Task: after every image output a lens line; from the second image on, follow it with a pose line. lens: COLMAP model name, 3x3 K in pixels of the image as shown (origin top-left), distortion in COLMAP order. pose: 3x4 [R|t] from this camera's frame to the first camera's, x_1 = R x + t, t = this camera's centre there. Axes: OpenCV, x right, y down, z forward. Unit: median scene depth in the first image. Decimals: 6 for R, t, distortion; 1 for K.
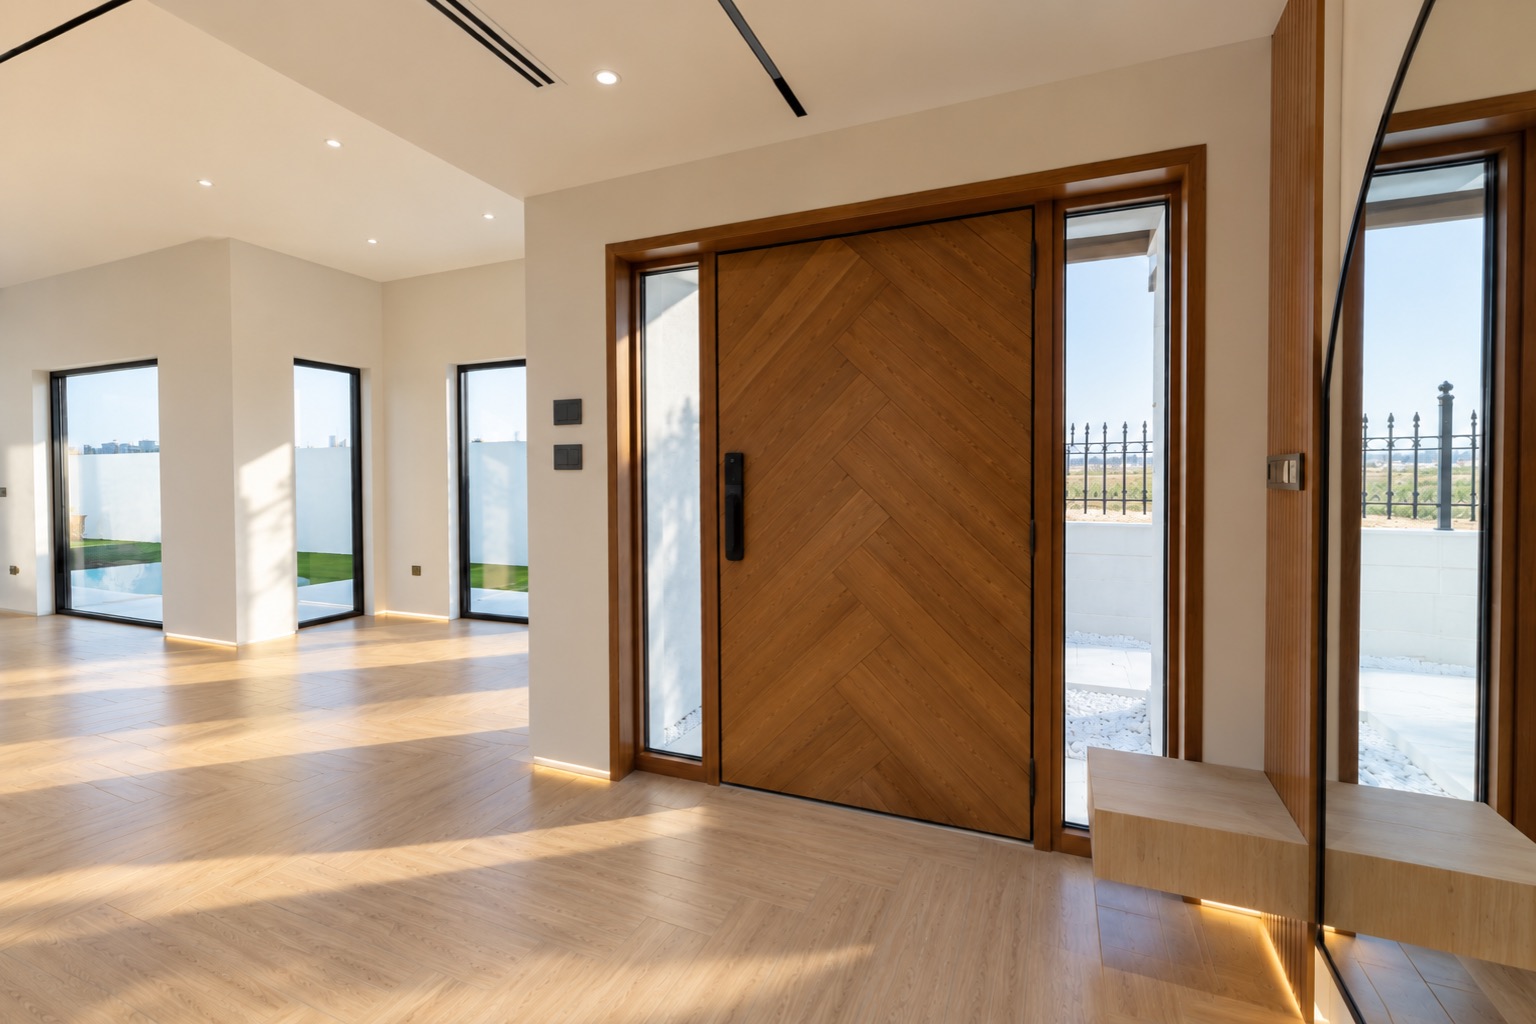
lens RADIAL K [[625.5, 0, 768.0], [0, 625.5, 512.0], [0, 0, 1]] dist [-0.000191, -0.000034]
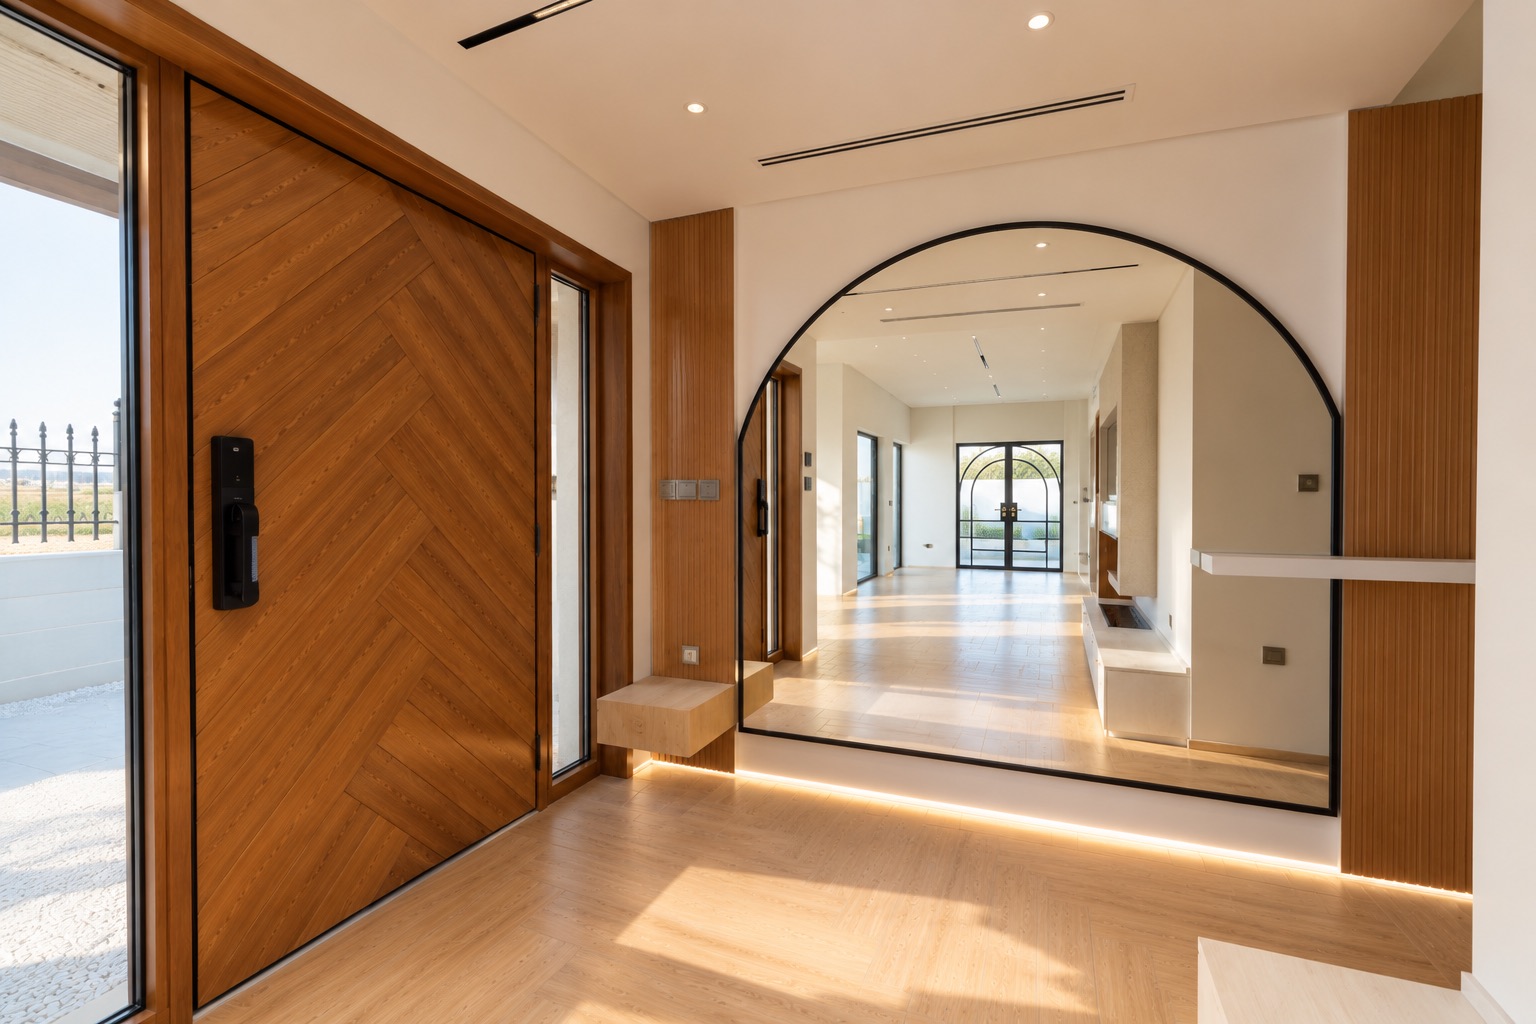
lens RADIAL K [[686.4, 0, 768.0], [0, 686.4, 512.0], [0, 0, 1]] dist [0.001929, 0.000380]
pose [[-0.048646, -0.023092, 0.998549, -0.288488], [0.055012, 0.998153, 0.025763, -0.005971], [-0.997300, 0.056186, -0.047285, 0.214887]]
